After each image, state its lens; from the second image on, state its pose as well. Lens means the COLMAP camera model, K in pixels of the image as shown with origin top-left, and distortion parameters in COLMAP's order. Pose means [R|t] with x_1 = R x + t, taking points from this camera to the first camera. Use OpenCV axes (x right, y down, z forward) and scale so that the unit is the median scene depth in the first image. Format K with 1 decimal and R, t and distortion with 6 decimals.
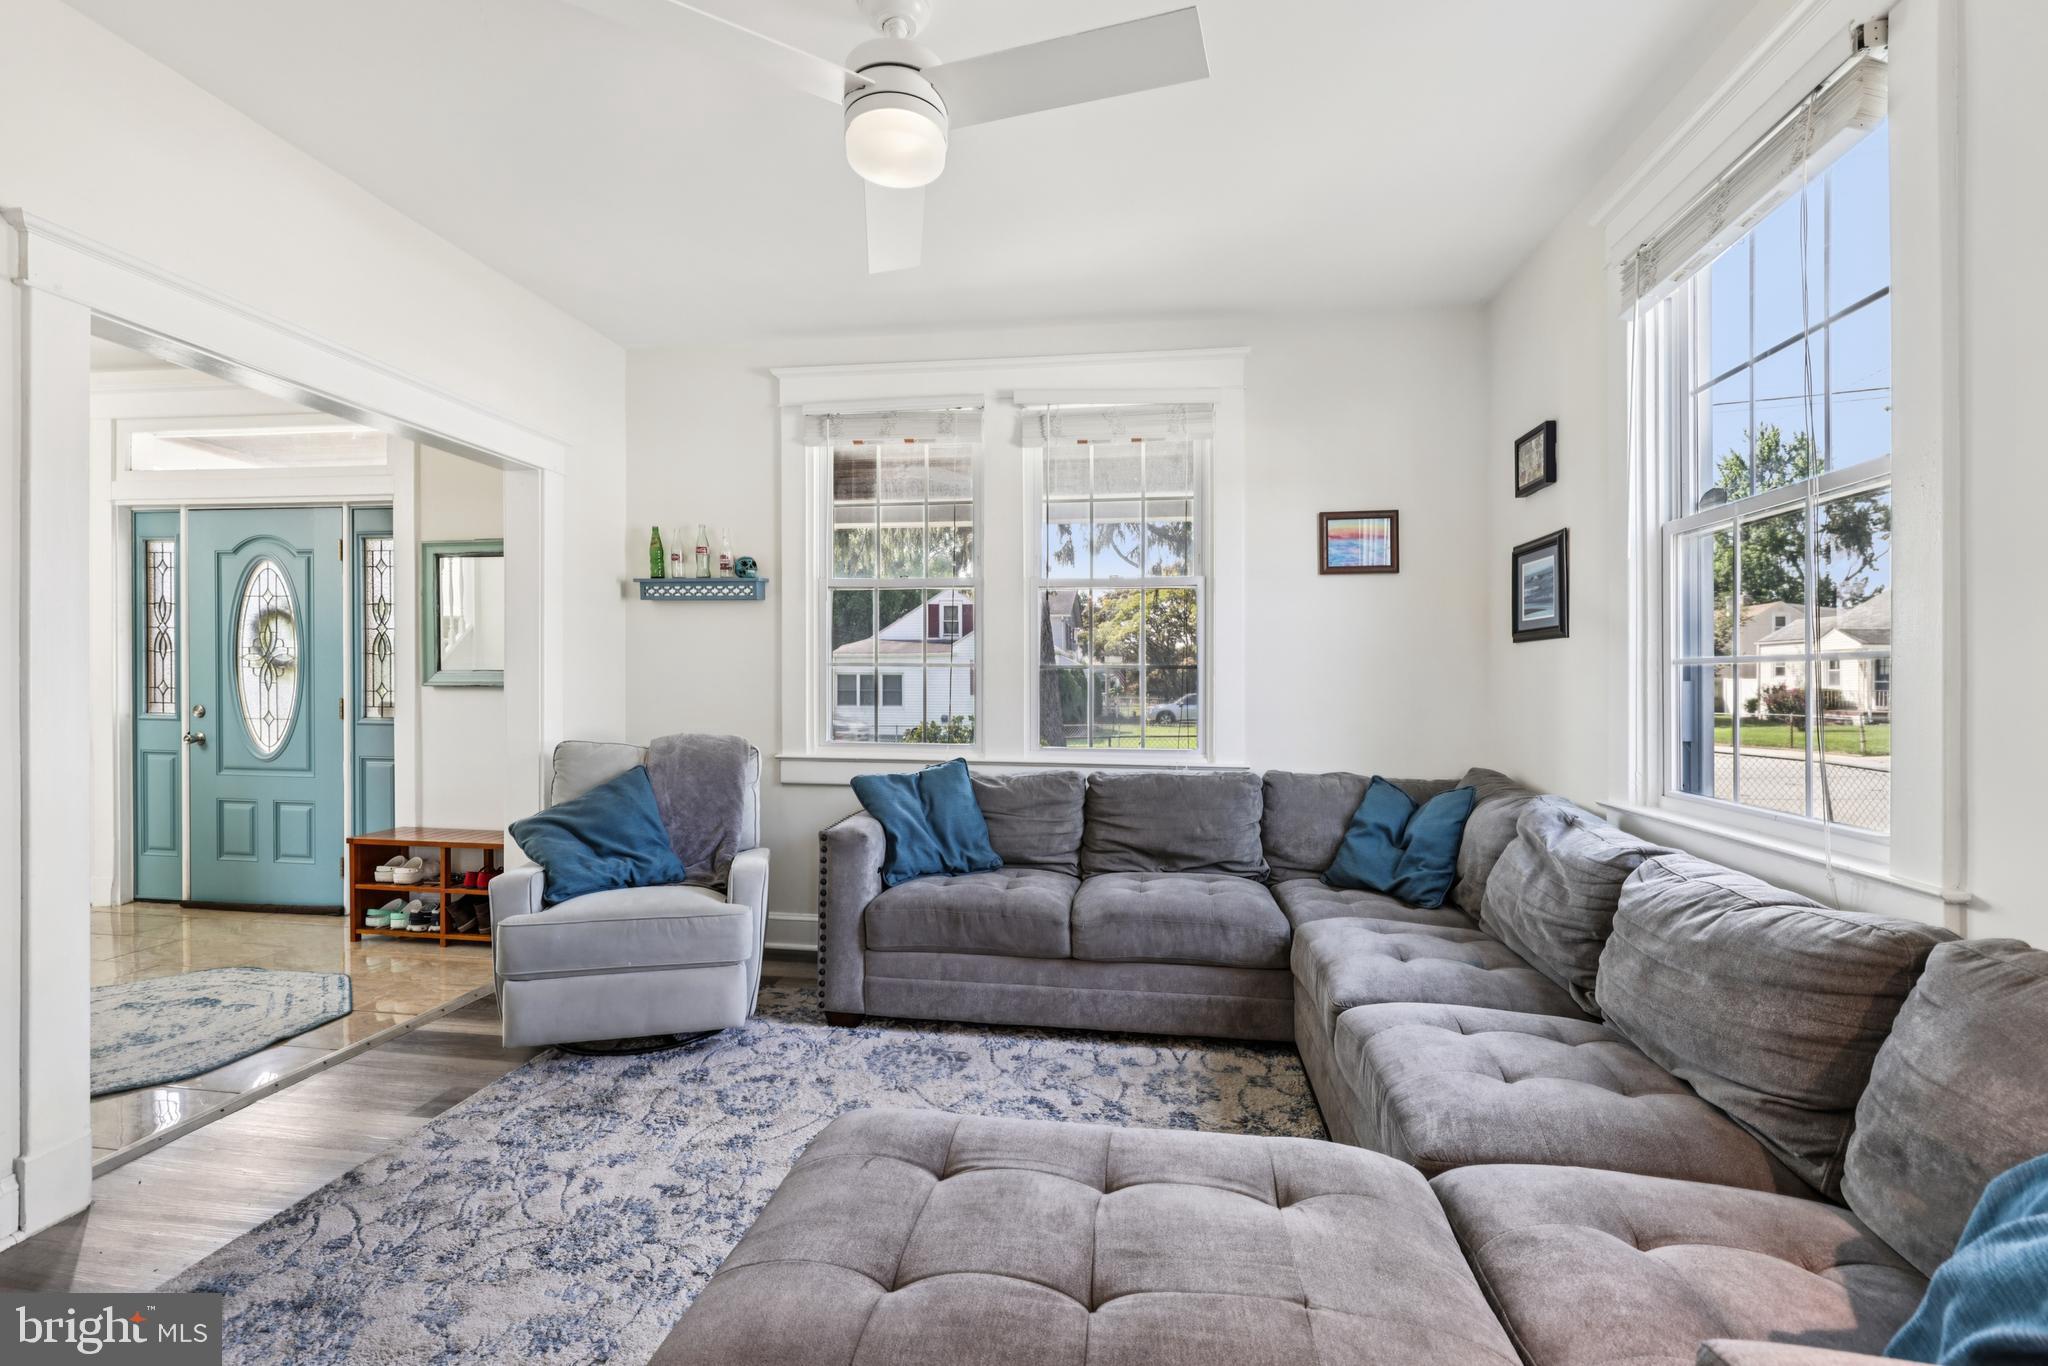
lens RADIAL K [[890.1, 0, 1029.8], [0, 890.1, 684.0], [0, 0, 1]] dist [-0.005325, -0.000215]
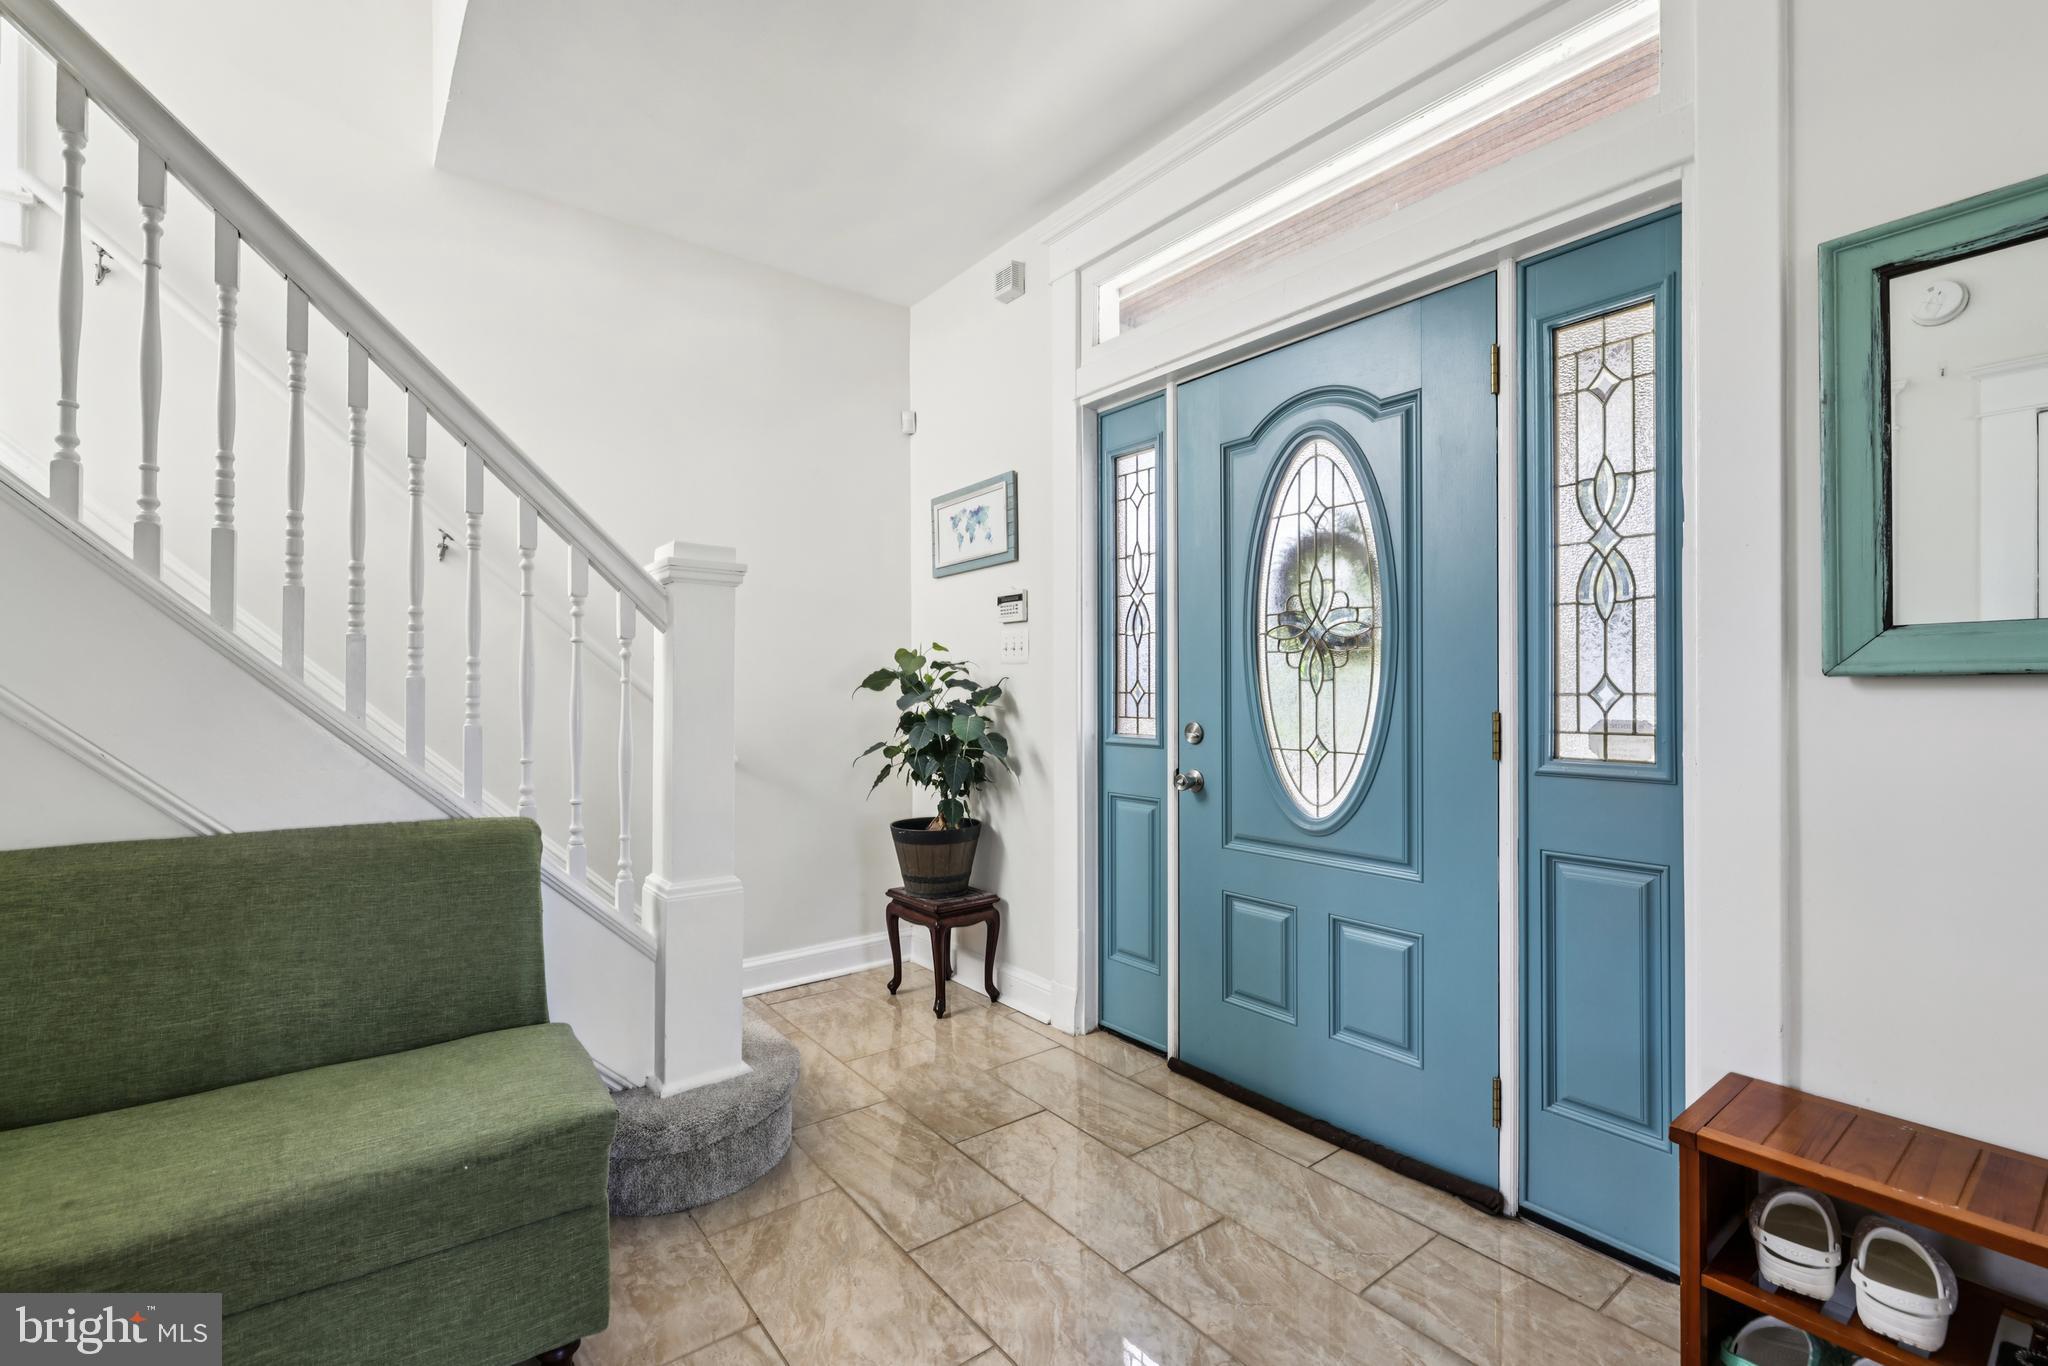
lens RADIAL K [[890.1, 0, 1021.5], [0, 890.1, 689.0], [0, 0, 1]] dist [-0.005325, -0.000215]
pose [[0.724463, -0.011579, -0.689217, -0.625842], [0.001765, 0.999887, -0.014943, 0.010698], [0.689312, 0.009609, 0.724401, 0.509971]]
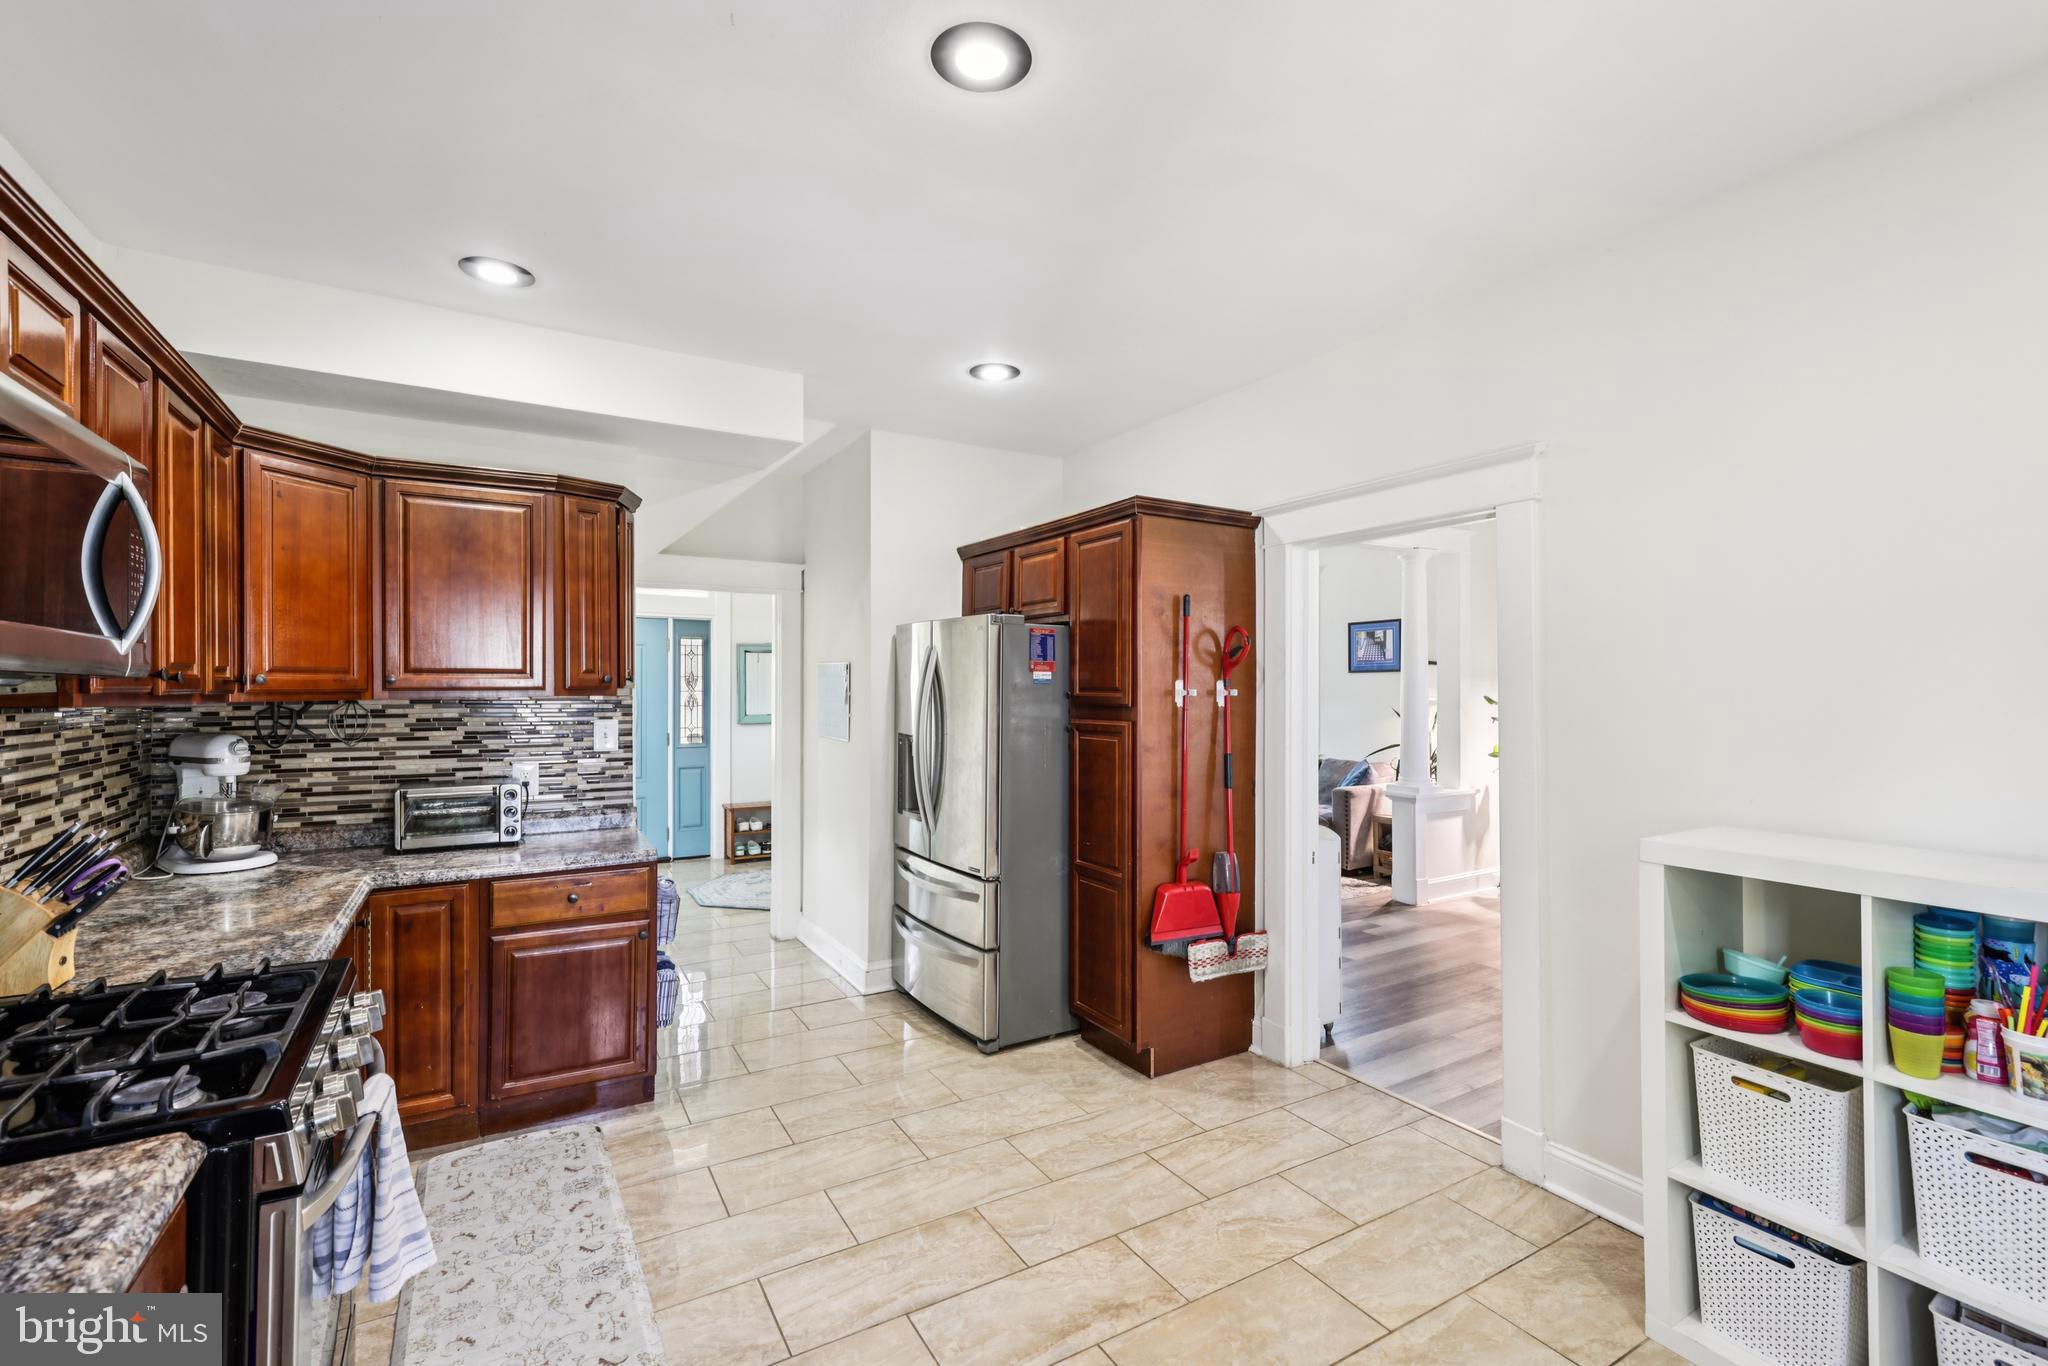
lens RADIAL K [[890.1, 0, 1022.7], [0, 890.1, 690.0], [0, 0, 1]] dist [-0.005325, -0.000215]
pose [[0.774275, 0.000782, 0.632848, -1.285022], [0.004303, 0.999970, -0.006500, -0.049972], [-0.632834, 0.007756, 0.774249, -0.718912]]
